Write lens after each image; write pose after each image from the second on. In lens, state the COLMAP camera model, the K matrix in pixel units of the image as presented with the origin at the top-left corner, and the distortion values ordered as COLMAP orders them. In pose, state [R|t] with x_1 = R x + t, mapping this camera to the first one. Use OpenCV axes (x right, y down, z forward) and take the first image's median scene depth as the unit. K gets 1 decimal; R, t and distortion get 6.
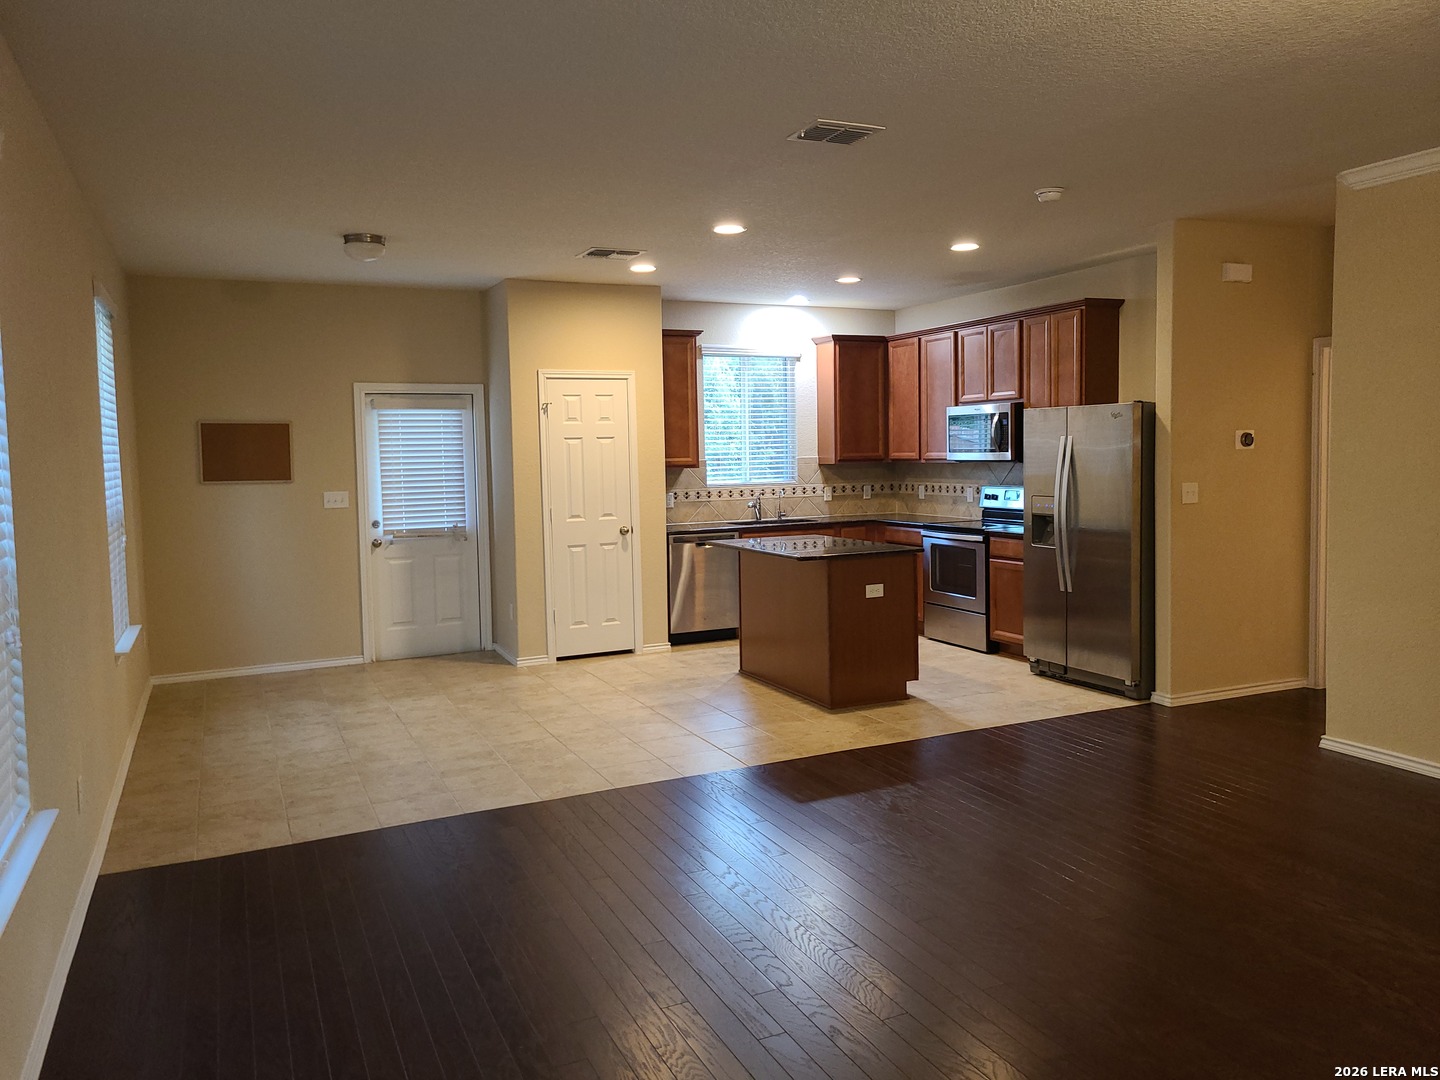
lens RADIAL K [[1079.3, 0, 720.3], [0, 1079.3, 538.8], [0, 0, 1]] dist [0.046072, -0.002606]
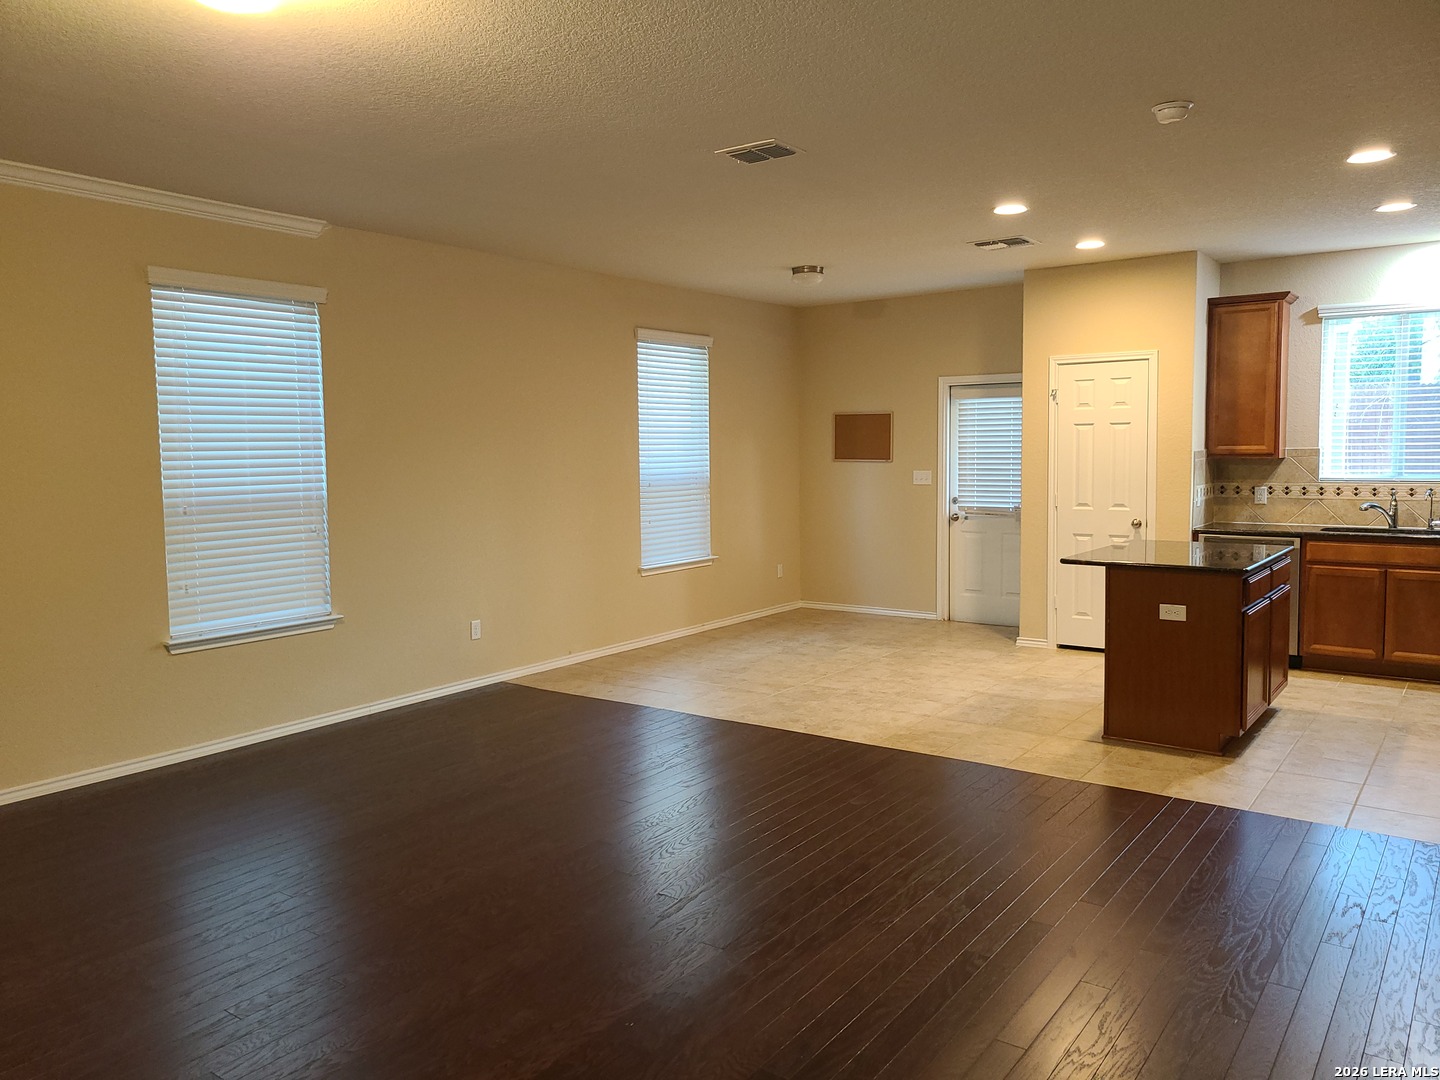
lens RADIAL K [[1079.3, 0, 715.6], [0, 1079.3, 536.3], [0, 0, 1]] dist [0.046072, -0.002606]
pose [[0.473963, 0.089625, -0.875972, 0.565683], [-0.072166, 0.995414, 0.062798, -0.029479], [0.877583, 0.033452, 0.478257, 0.239200]]
